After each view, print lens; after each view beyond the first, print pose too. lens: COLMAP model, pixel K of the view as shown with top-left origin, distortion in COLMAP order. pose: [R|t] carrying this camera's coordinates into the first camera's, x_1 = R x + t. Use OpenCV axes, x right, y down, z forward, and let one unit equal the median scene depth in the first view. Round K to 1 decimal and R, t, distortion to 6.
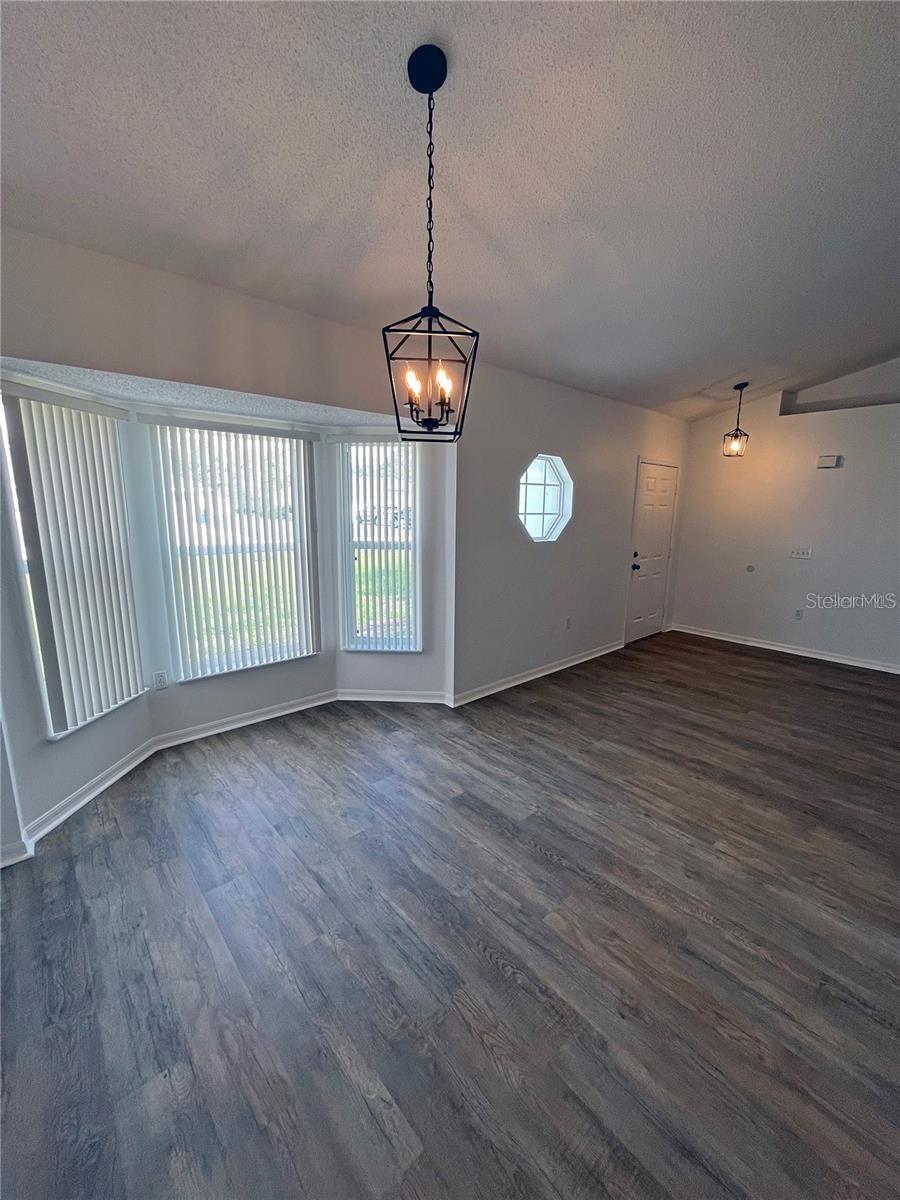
lens RADIAL K [[481.3, 0, 451.3], [0, 481.3, 597.8], [0, 0, 1]] dist [-0.002398, -0.000748]
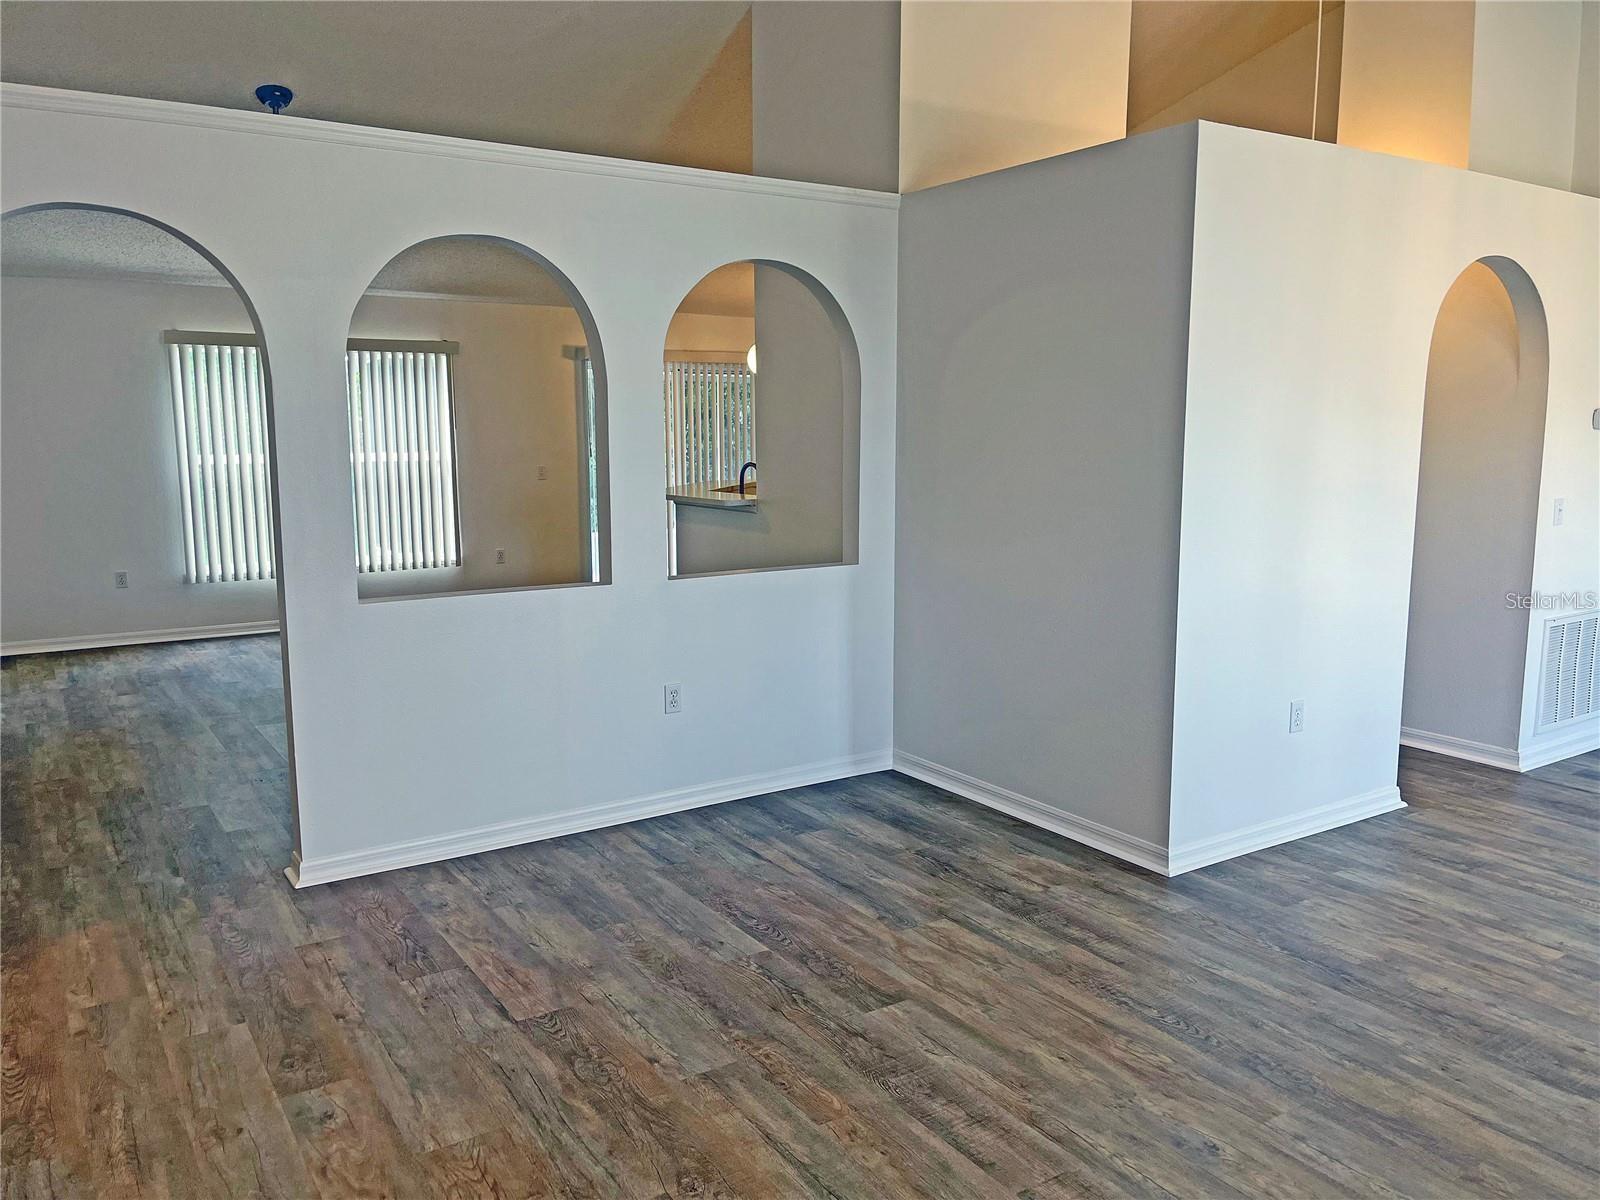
lens RADIAL K [[1211.8, 0, 796.8], [0, 1211.8, 595.3], [0, 0, 1]] dist [0.077914, -0.103715]
pose [[-0.989600, -0.029194, 0.140856, 1.038972], [0.017954, 0.946467, 0.322302, -0.337020], [-0.142724, 0.321478, -0.936099, 1.951869]]
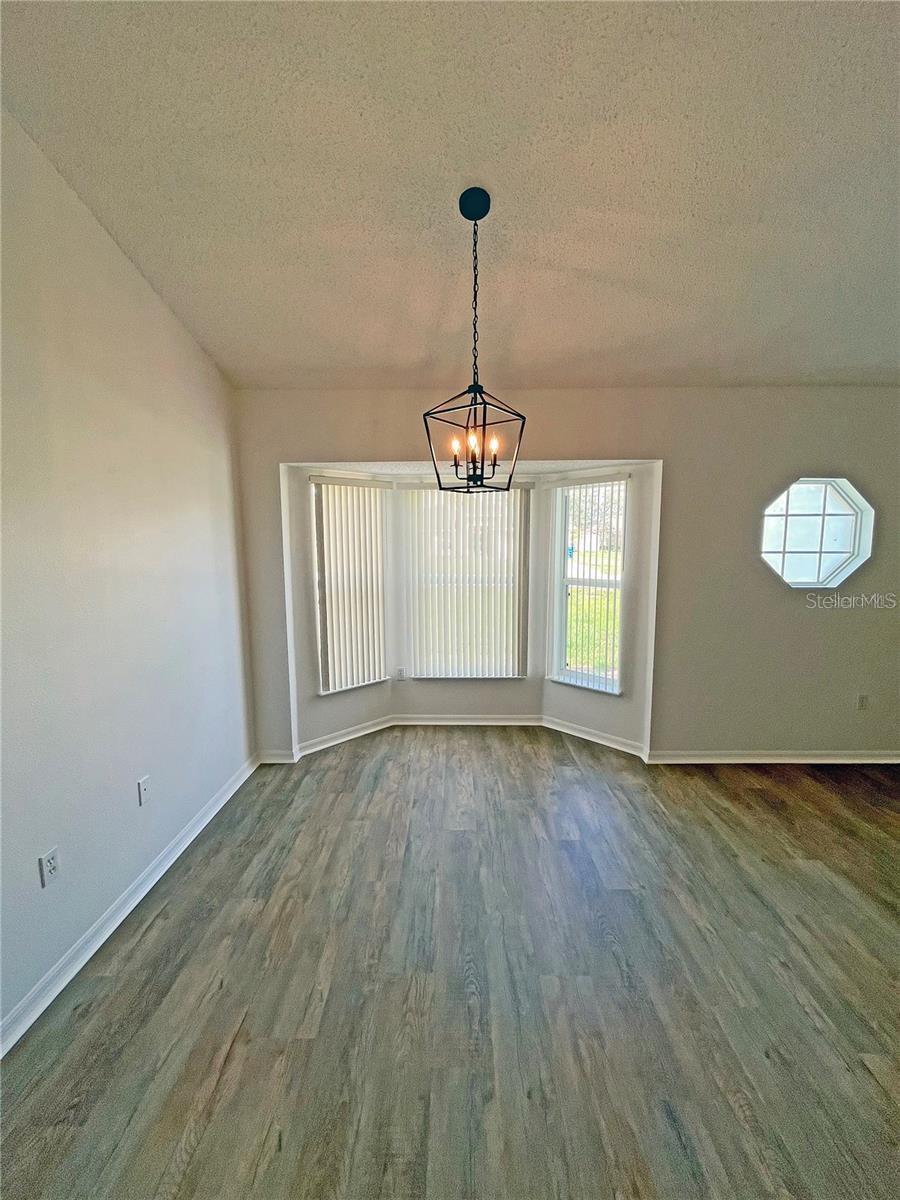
lens RADIAL K [[481.3, 0, 451.3], [0, 481.3, 597.8], [0, 0, 1]] dist [-0.002398, -0.000748]
pose [[0.742486, 0.064126, -0.666785, 0.423446], [-0.113515, 0.993056, -0.030899, -0.016889], [0.660173, 0.098632, 0.744609, 0.064871]]
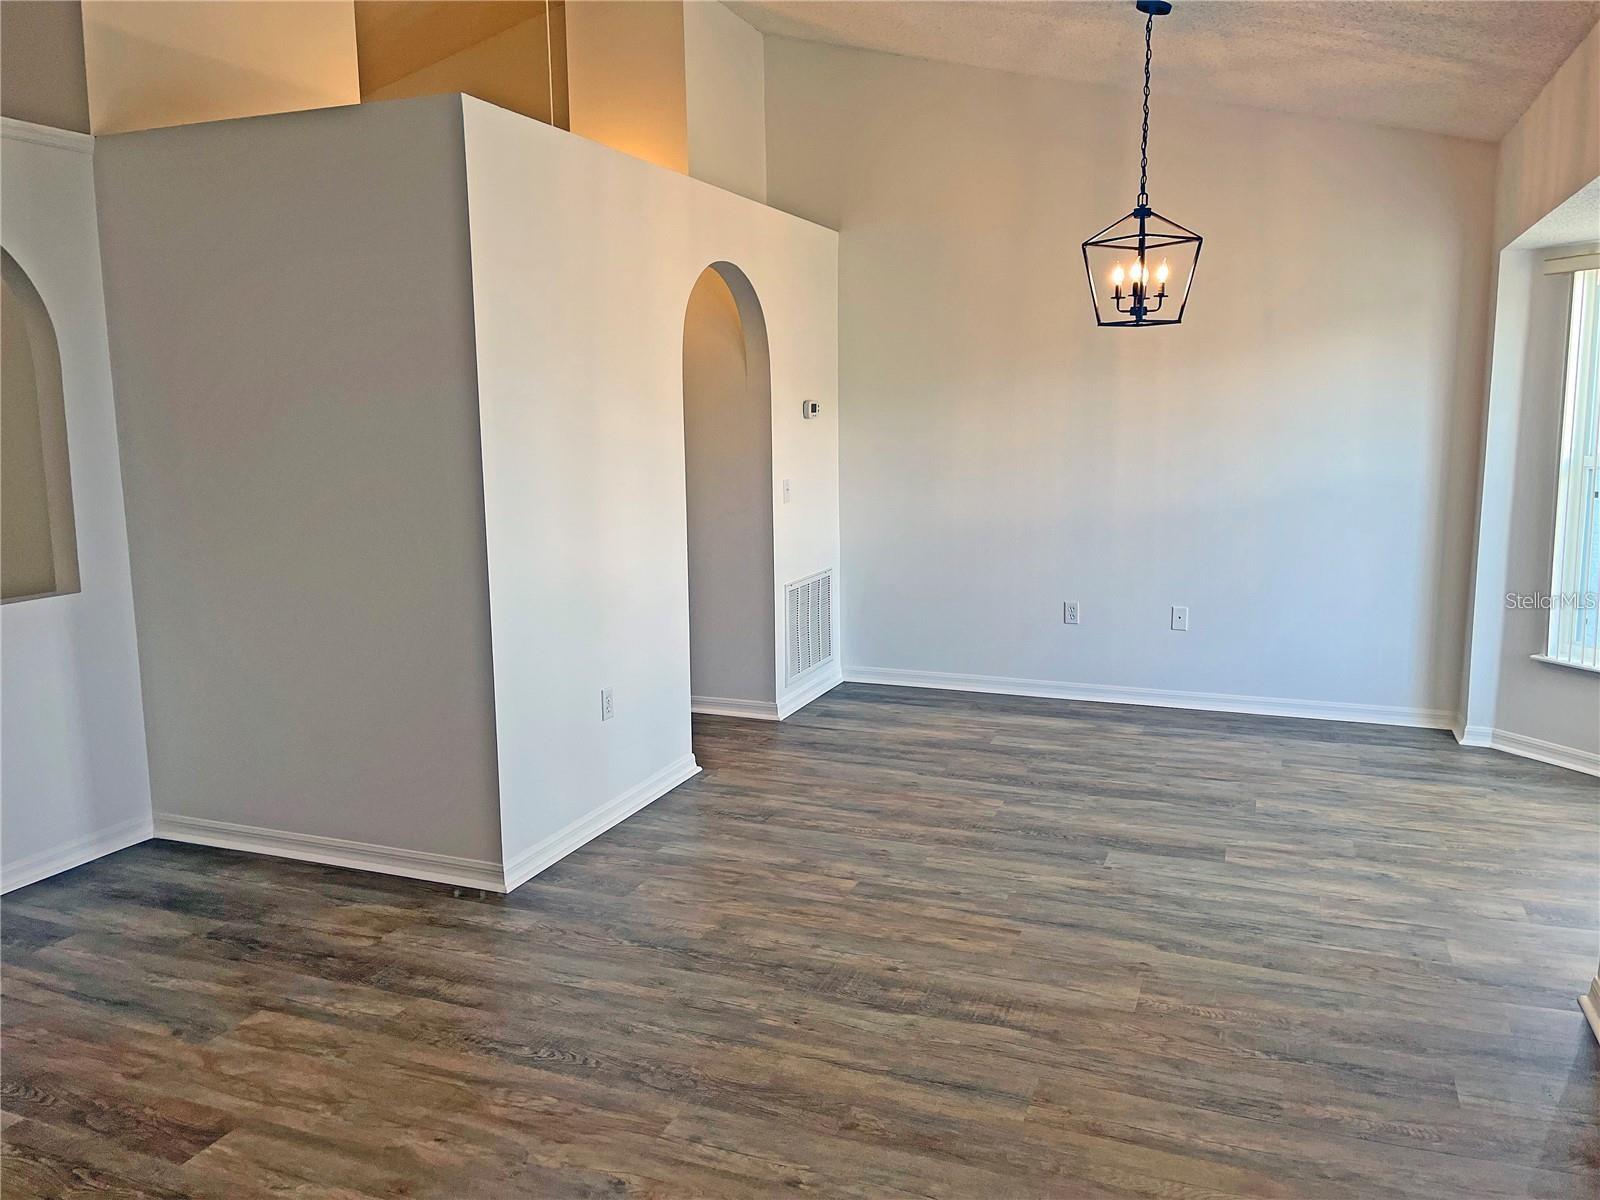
lens RADIAL K [[1218.6, 0, 801.0], [0, 1218.6, 578.9], [0, 0, 1]] dist [0.067852, -0.086811]
pose [[-0.892199, 0.060112, -0.447625, 1.096821], [-0.085422, 0.950755, 0.297940, -0.320316], [0.443491, 0.304058, -0.843128, 1.841758]]
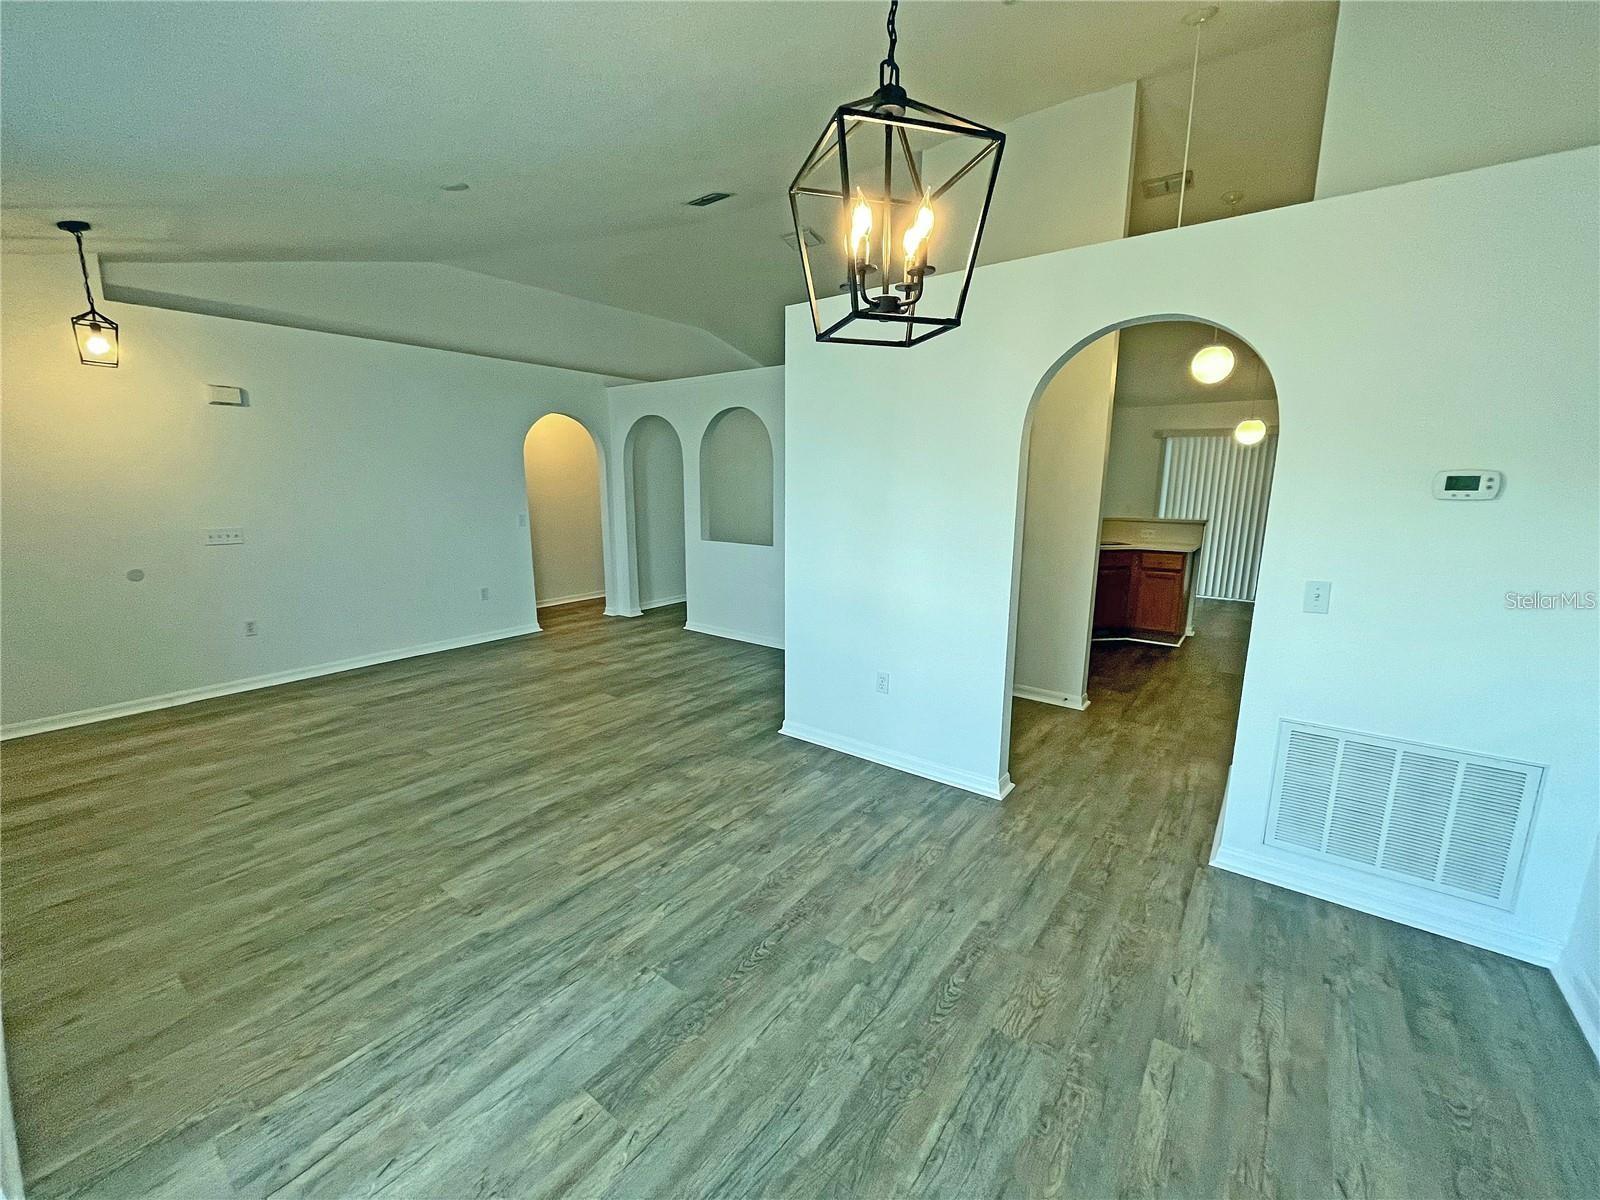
lens RADIAL K [[641.8, 0, 797.0], [0, 641.8, 598.9], [0, 0, 1]] dist [-0.002398, -0.000748]
pose [[-0.194888, -0.197407, 0.960754, -0.471457], [0.179956, 0.955712, 0.232875, -0.136405], [-0.964176, 0.218278, -0.150732, 0.755265]]
